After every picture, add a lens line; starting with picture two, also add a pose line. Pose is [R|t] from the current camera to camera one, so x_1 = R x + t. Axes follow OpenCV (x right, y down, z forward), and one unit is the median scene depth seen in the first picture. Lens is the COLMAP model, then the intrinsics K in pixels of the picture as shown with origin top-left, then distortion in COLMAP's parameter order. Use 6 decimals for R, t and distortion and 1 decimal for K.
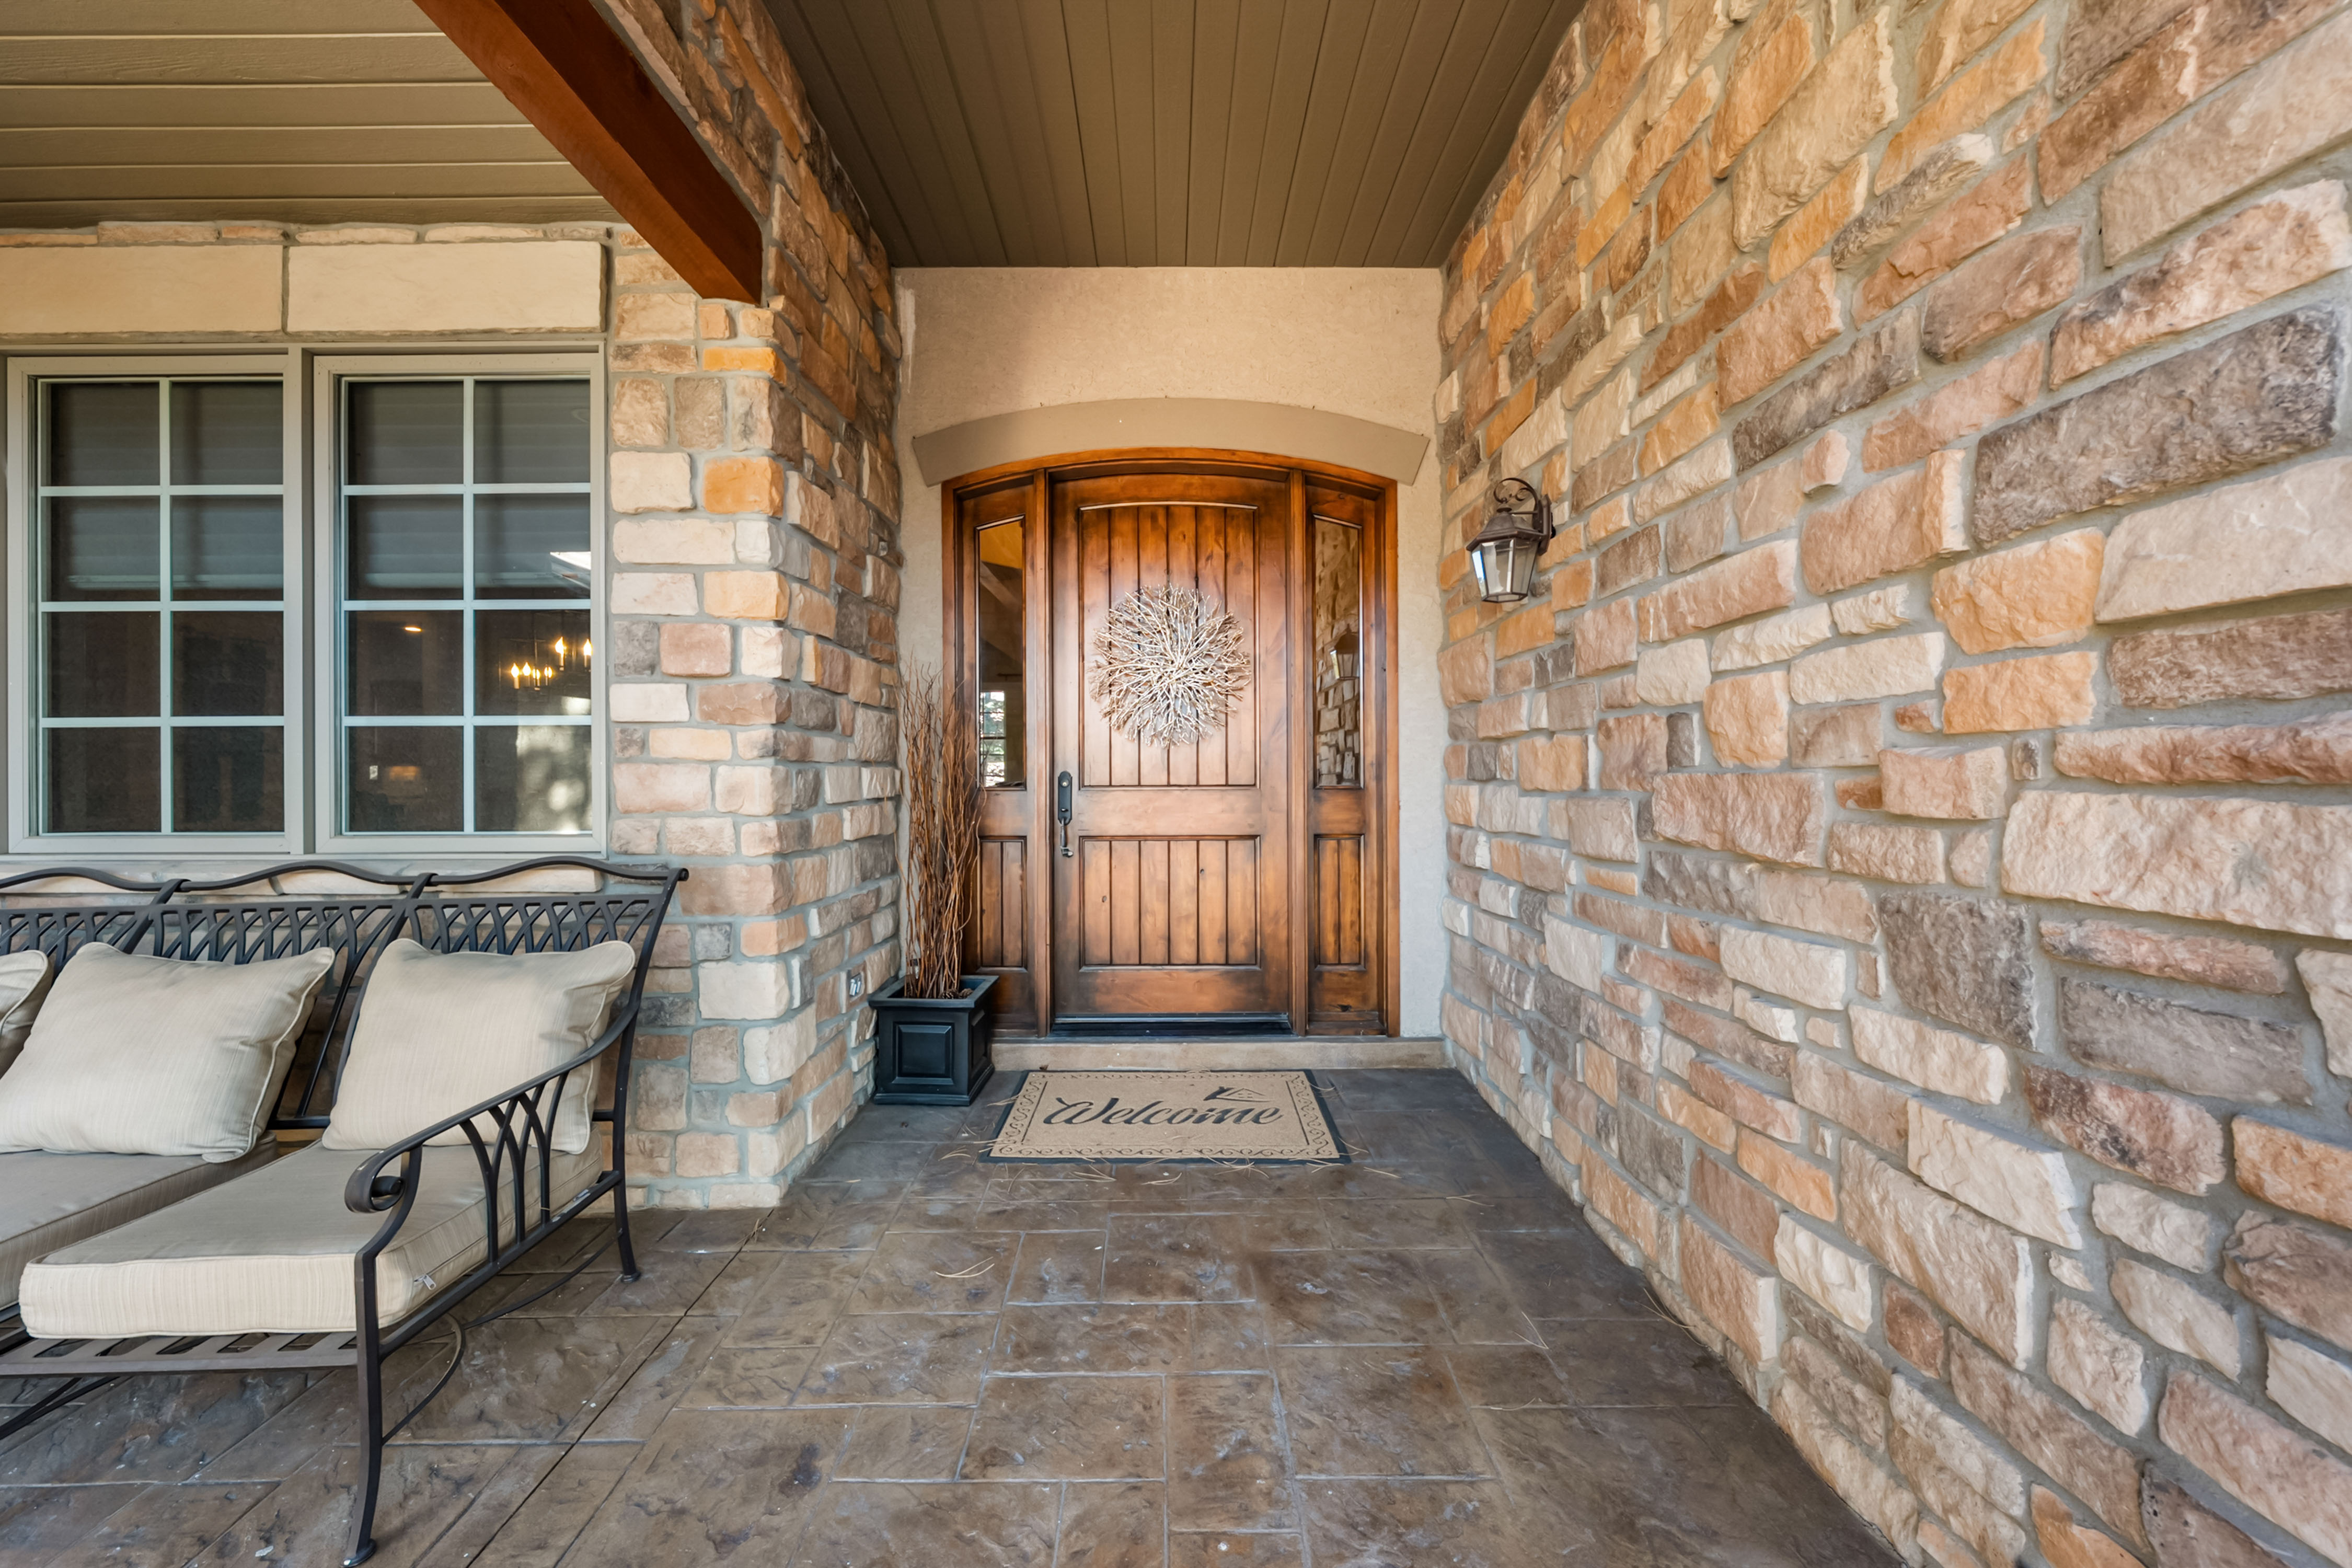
lens RADIAL K [[803.9, 0, 1166.2], [0, 803.9, 772.0], [0, 0, 1]] dist [-0.000548, 0.000045]
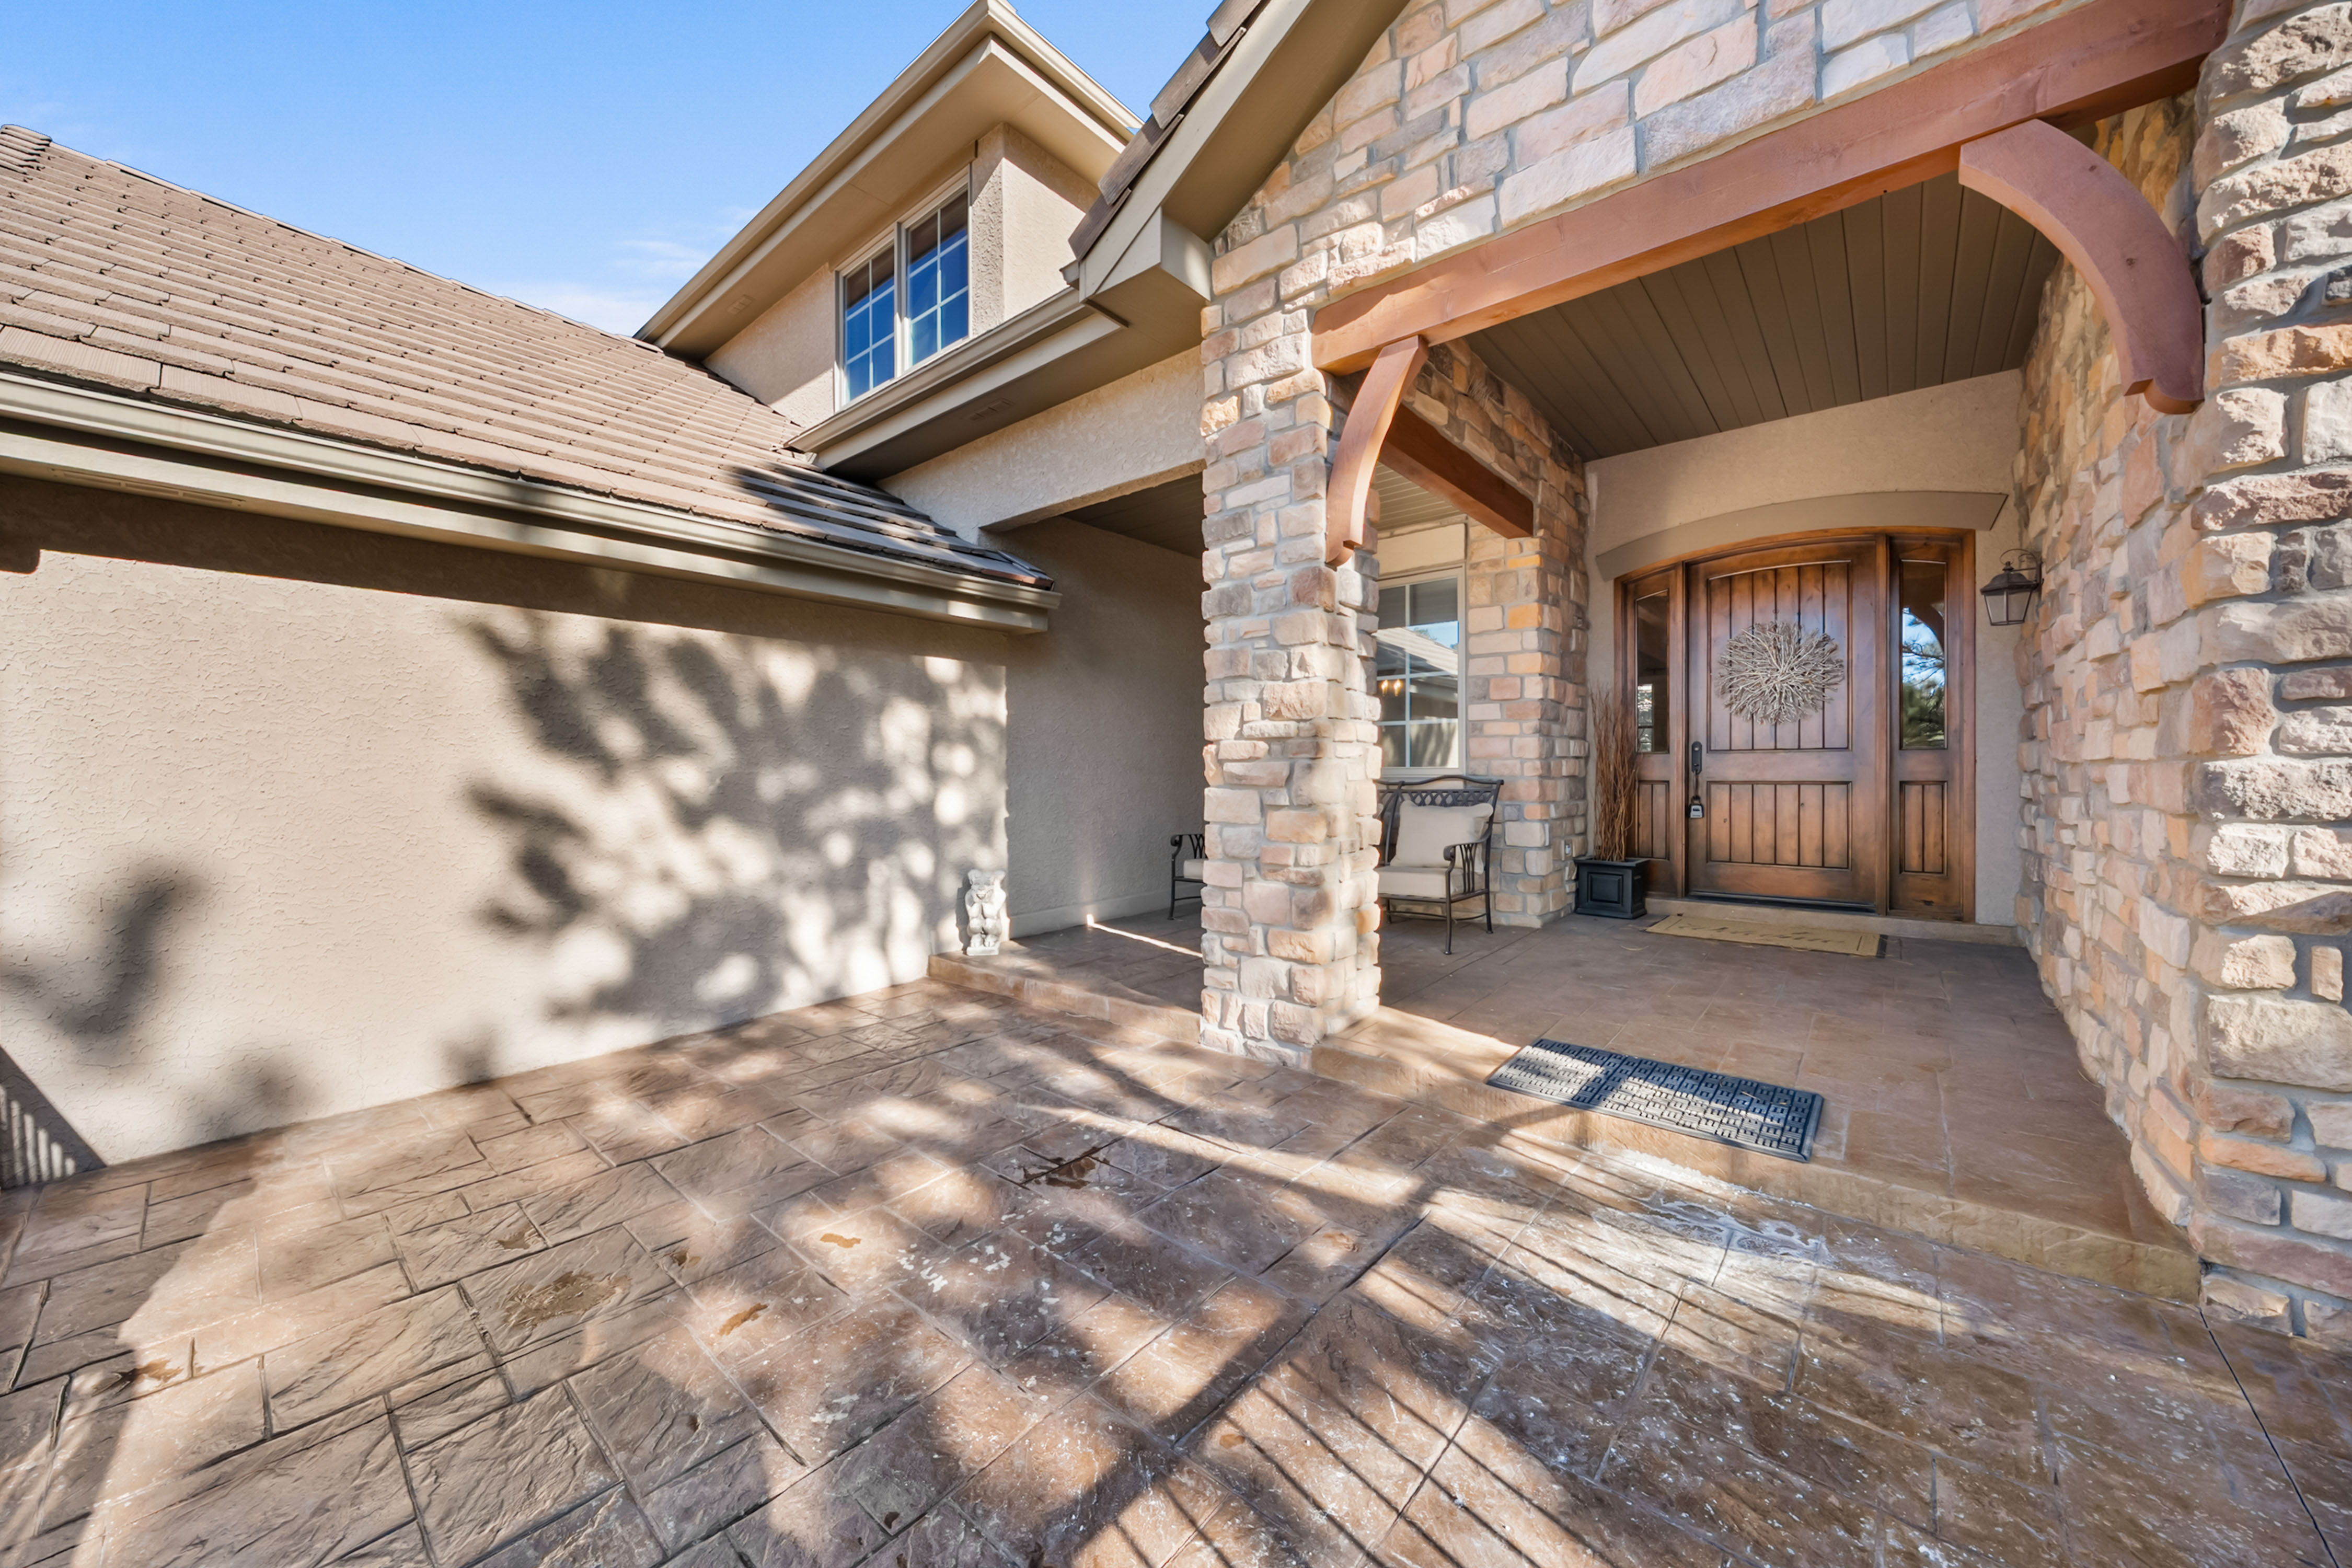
lens RADIAL K [[803.9, 0, 1166.2], [0, 803.9, 772.0], [0, 0, 1]] dist [-0.000548, 0.000045]
pose [[0.736476, 0.004244, -0.676451, 0.227503], [-0.001345, 0.999988, 0.004809, 0.066982], [0.676463, -0.002632, 0.736472, -1.146238]]
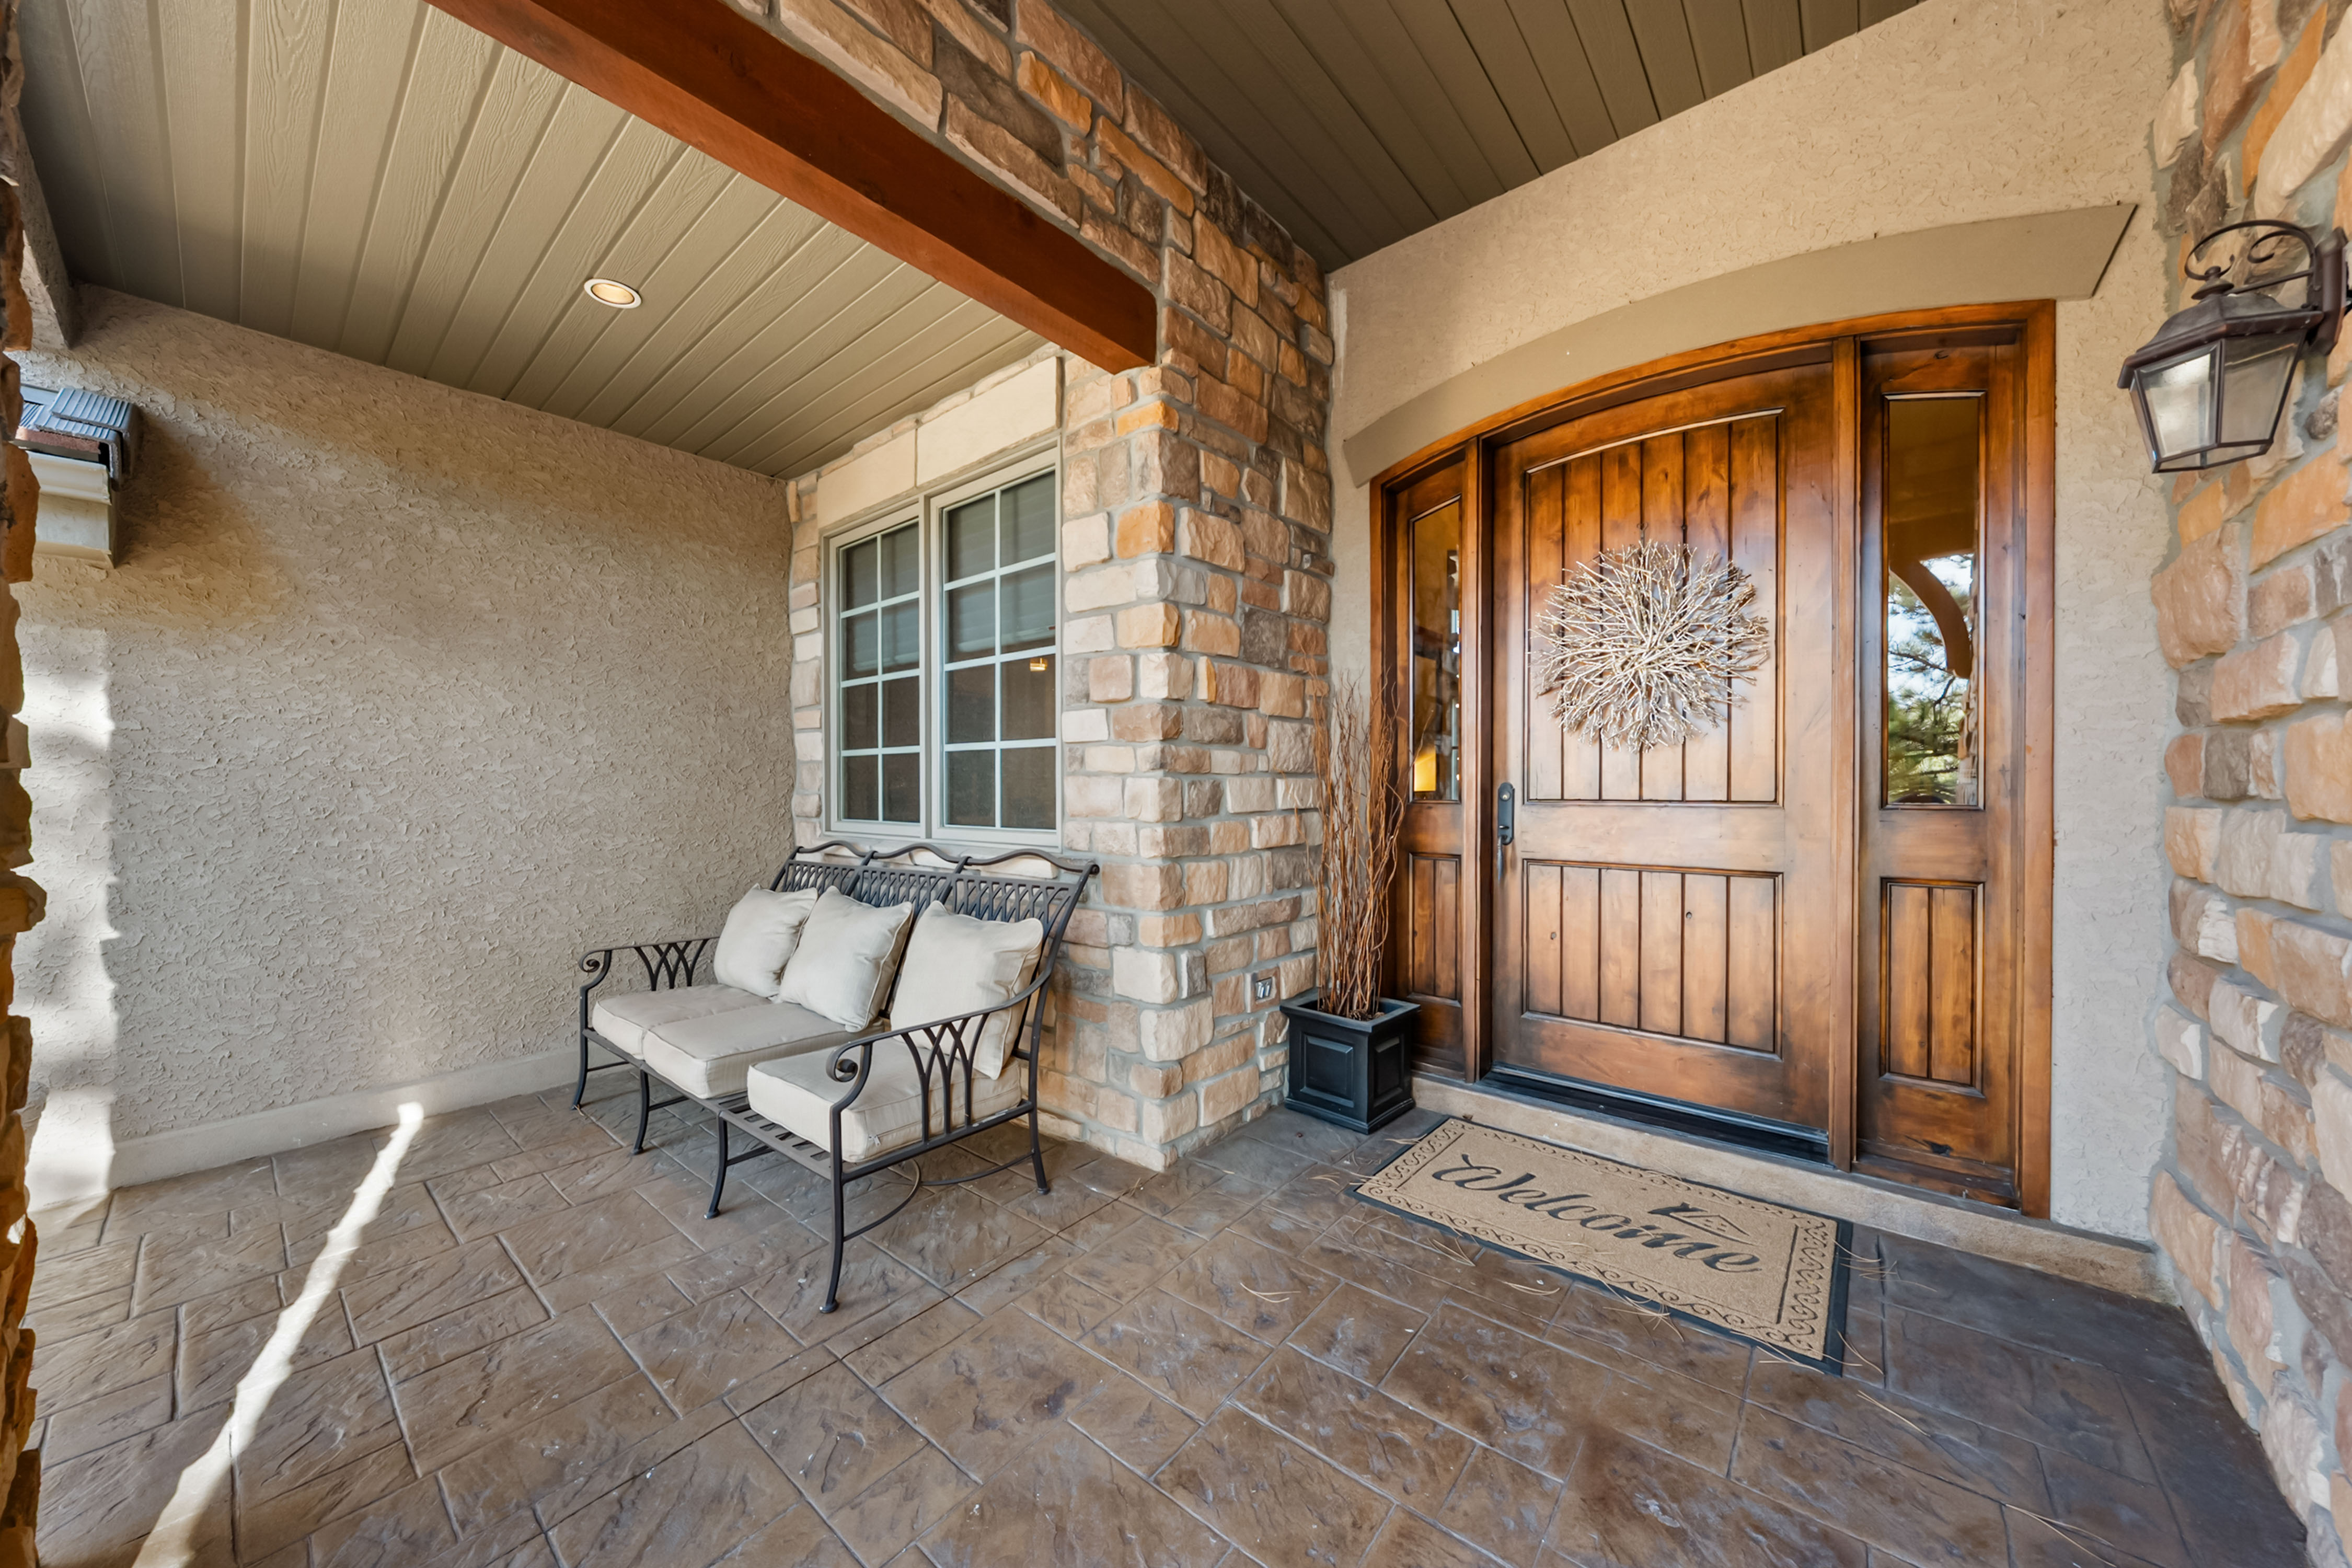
lens RADIAL K [[826.2, 0, 1175.2], [0, 826.2, 791.7], [0, 0, 1]] dist [0.001227, -0.000008]
pose [[0.762592, 0.007395, -0.646837, 0.216899], [-0.000489, 0.999941, 0.010855, -0.000581], [0.646879, -0.007962, 0.762551, 0.115337]]
